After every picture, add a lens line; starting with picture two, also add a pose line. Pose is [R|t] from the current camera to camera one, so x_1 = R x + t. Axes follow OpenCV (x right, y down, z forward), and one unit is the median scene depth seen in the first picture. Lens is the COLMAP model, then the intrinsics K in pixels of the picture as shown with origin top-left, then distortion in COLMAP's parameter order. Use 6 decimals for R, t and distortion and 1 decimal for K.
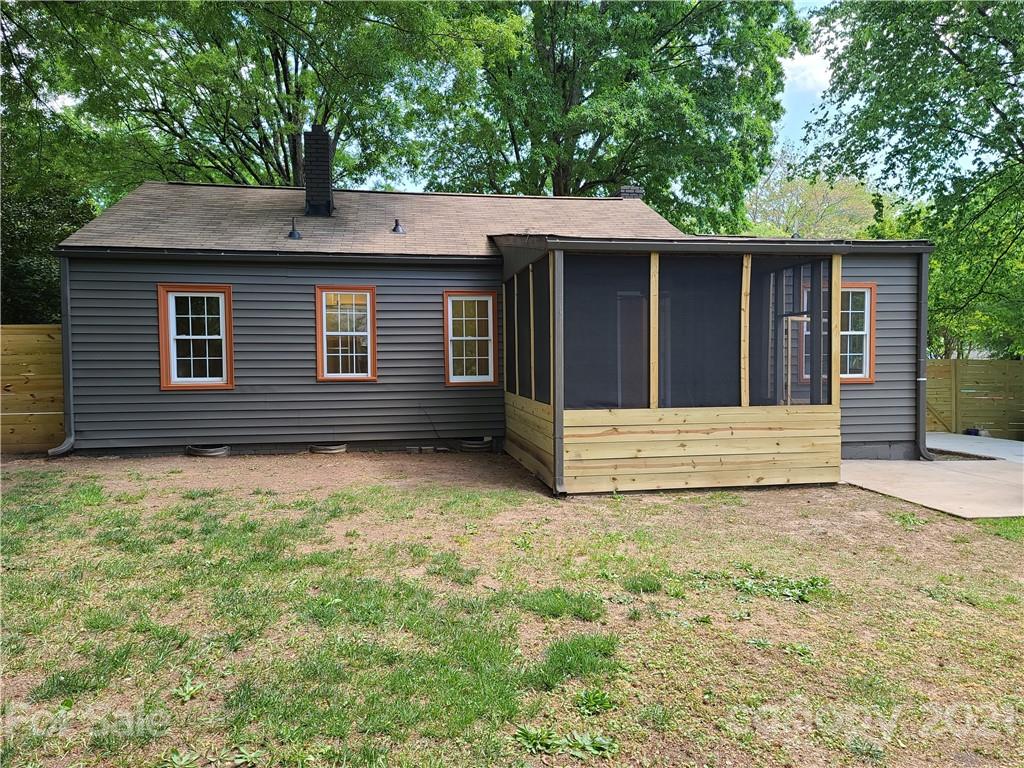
lens RADIAL K [[726.2, 0, 531.4], [0, 726.2, 388.5], [0, 0, 1]] dist [0.042317, -0.003447]
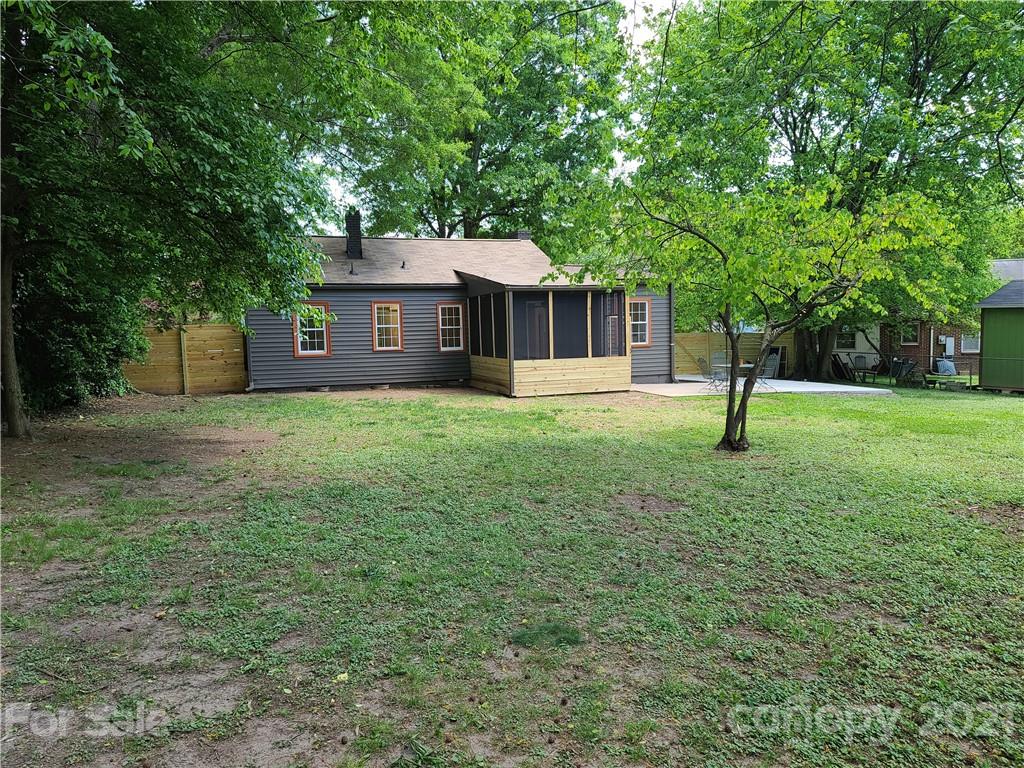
lens RADIAL K [[726.2, 0, 531.4], [0, 726.2, 388.5], [0, 0, 1]] dist [0.042317, -0.003447]
pose [[0.980692, -0.031551, 0.192998, -0.269306], [0.023939, 0.998846, 0.041645, 0.017984], [-0.194089, -0.036221, 0.980315, -0.980978]]
